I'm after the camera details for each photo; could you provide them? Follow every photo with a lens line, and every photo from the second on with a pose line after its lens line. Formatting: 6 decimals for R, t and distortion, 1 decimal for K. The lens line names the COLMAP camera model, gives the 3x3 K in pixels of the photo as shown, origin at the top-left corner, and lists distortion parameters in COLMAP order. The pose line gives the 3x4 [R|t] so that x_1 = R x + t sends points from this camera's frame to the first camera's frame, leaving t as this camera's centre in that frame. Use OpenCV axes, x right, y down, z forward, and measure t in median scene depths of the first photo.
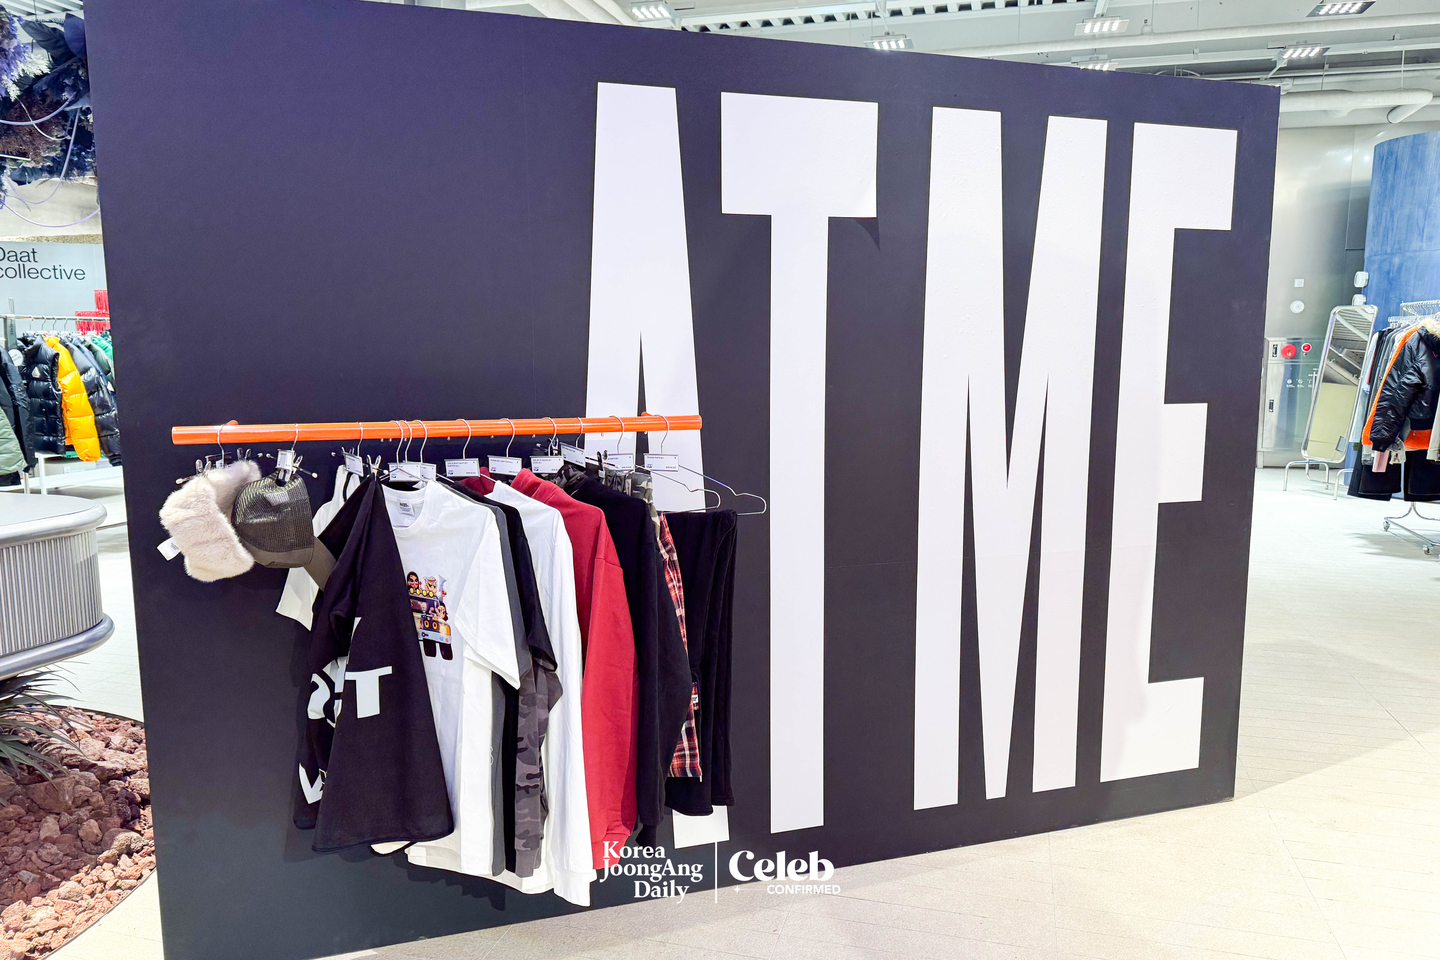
lens RADIAL K [[1034.8, 0, 719.2], [0, 1034.8, 507.5], [0, 0, 1]] dist [0.000818, -0.001762]
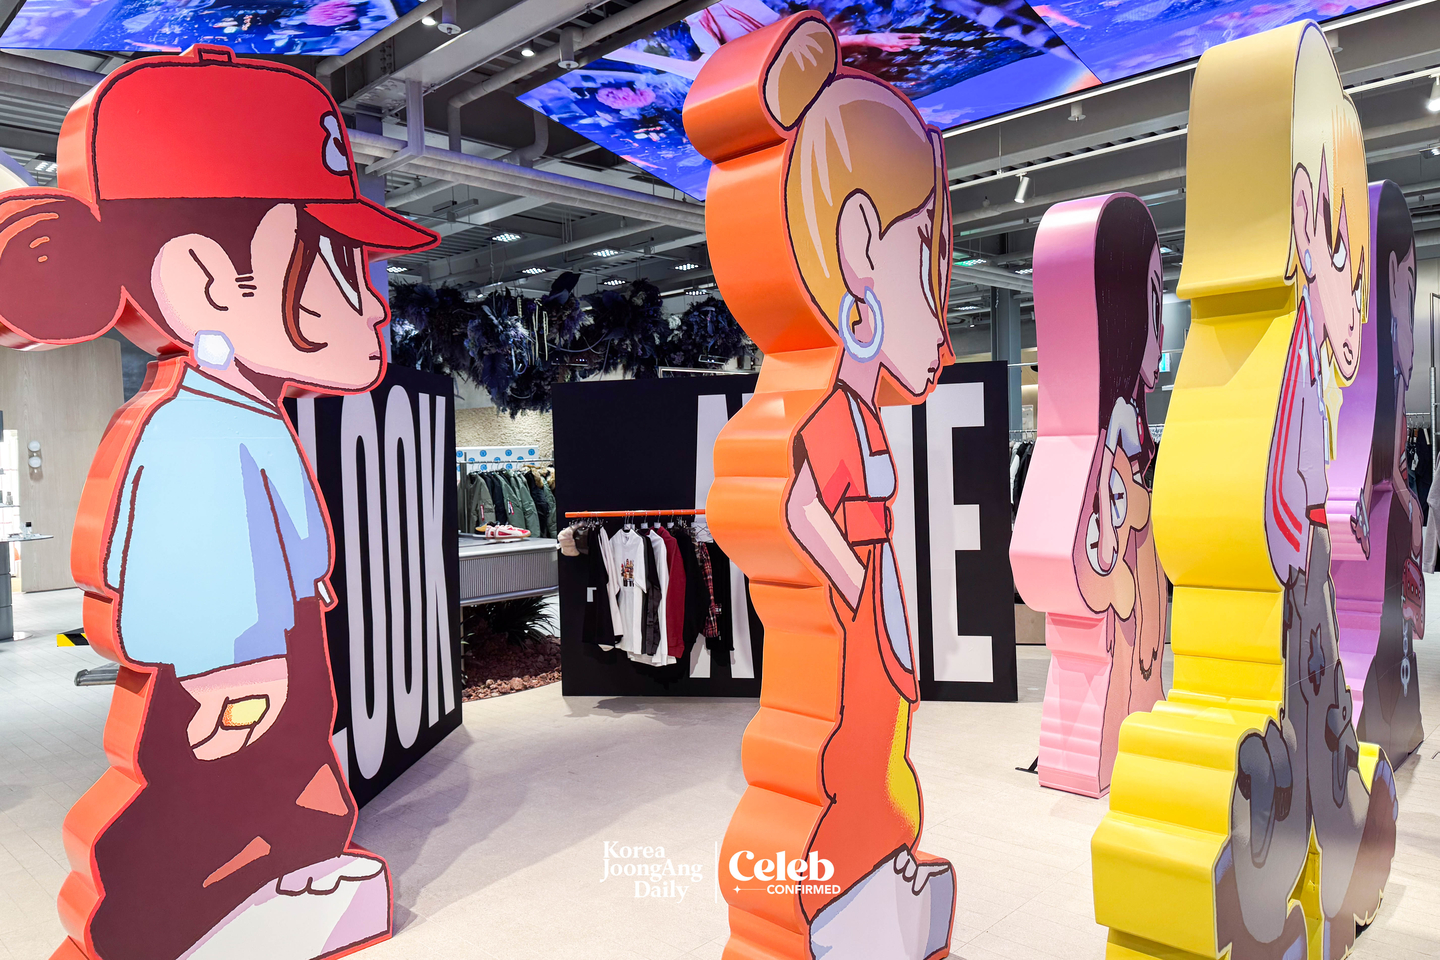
lens RADIAL K [[1012.0, 0, 720.0], [0, 1012.0, 480.0], [0, 0, 1]] dist [0.052820, -0.003657]
pose [[0.879376, -0.005757, -0.476094, 1.016814], [-0.044841, 0.994481, -0.094851, 0.074526], [0.474012, 0.104758, 0.874264, -1.130960]]
